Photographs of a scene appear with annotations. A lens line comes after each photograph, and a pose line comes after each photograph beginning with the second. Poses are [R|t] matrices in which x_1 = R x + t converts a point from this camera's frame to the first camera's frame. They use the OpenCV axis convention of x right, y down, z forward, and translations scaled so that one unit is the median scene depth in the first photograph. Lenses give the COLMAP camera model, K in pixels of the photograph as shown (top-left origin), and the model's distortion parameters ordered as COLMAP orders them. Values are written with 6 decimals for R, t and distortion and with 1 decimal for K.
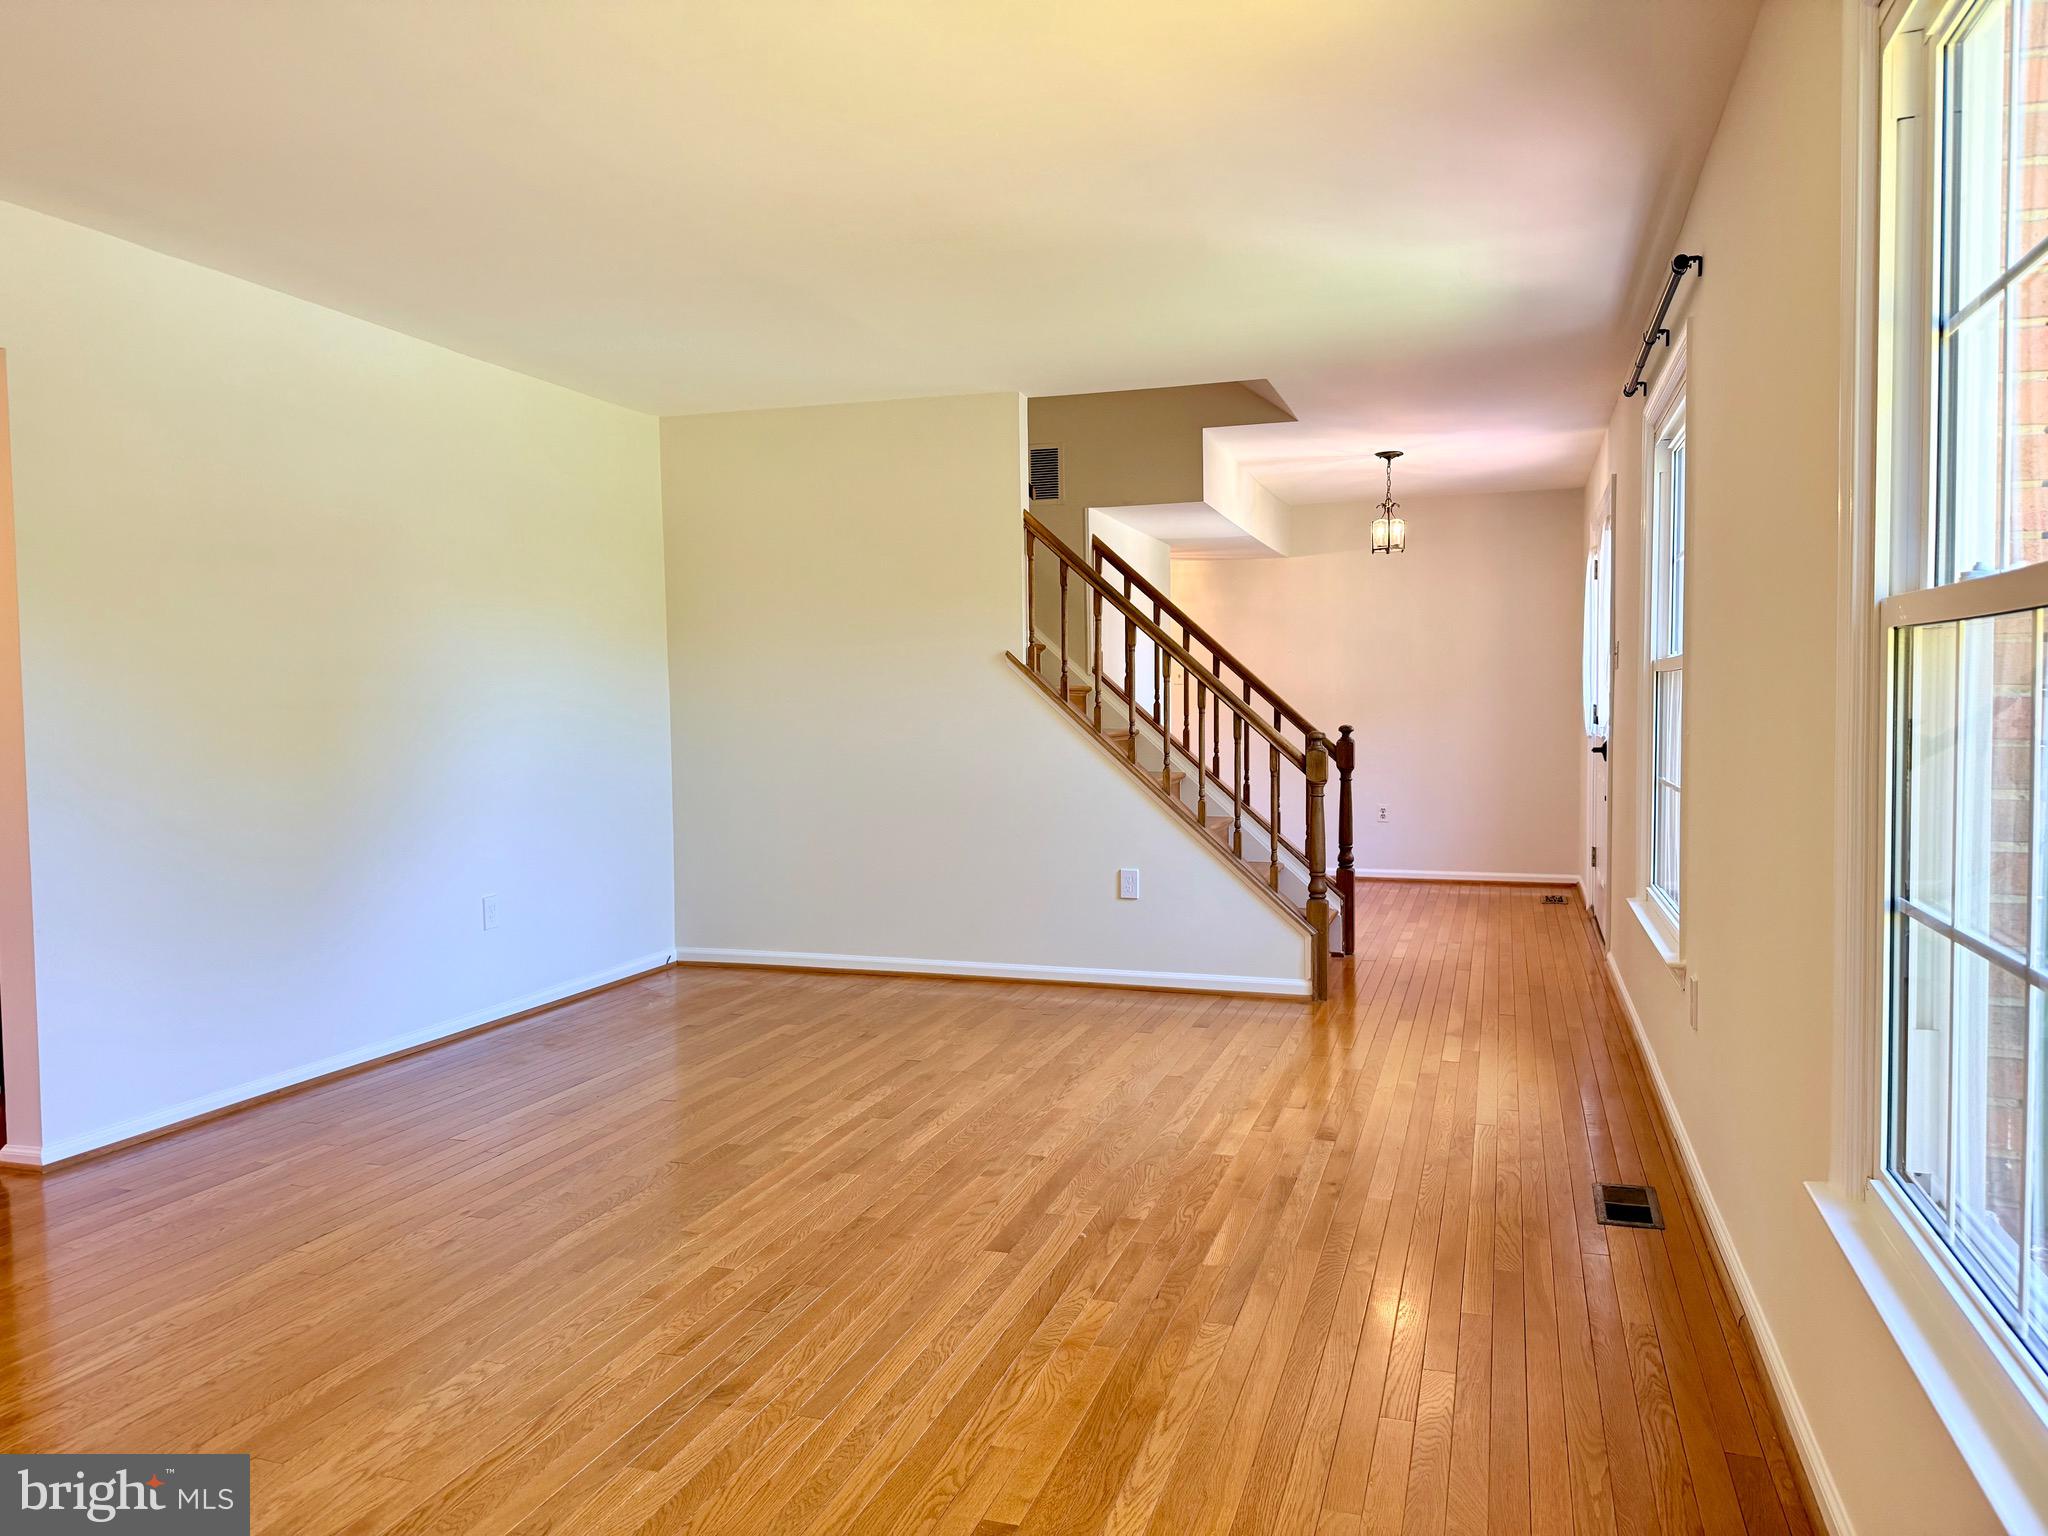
lens RADIAL K [[1432.6, 0, 1024.0], [0, 1432.6, 768.0], [0, 0, 1]] dist [0.118811, -0.174087]
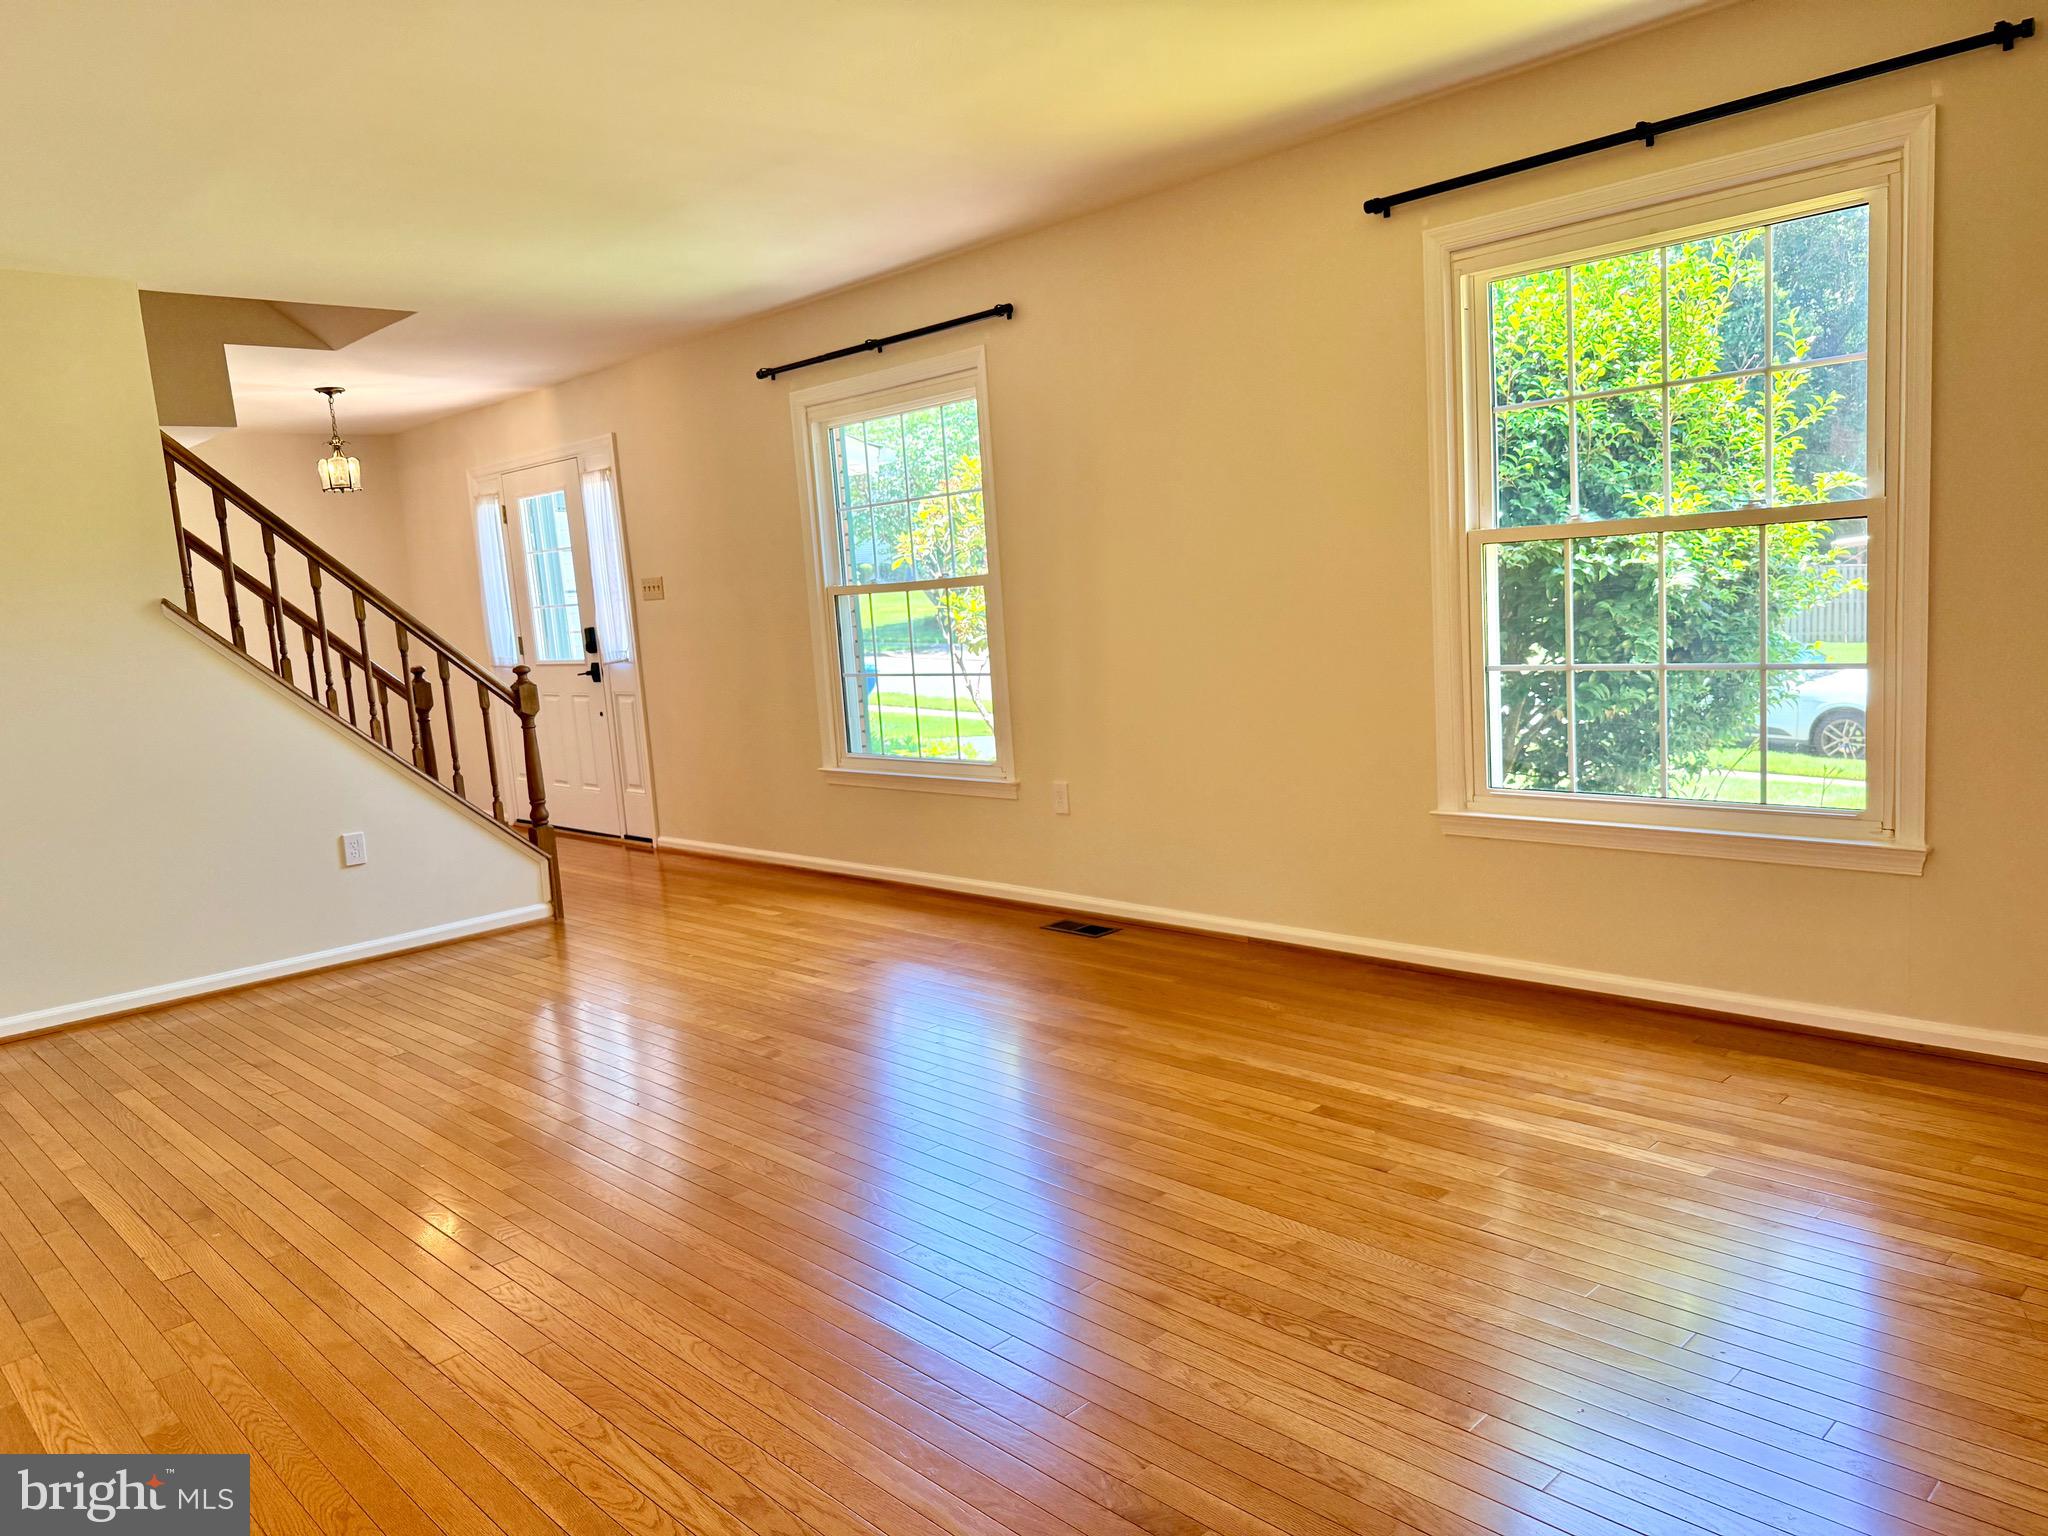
lens RADIAL K [[1432.6, 0, 1024.0], [0, 1432.6, 768.0], [0, 0, 1]] dist [0.118811, -0.174087]
pose [[0.465872, -0.133446, 0.874732, -0.554910], [0.107027, 0.989803, 0.093999, -0.012024], [-0.878356, 0.049828, 0.475403, 0.189952]]
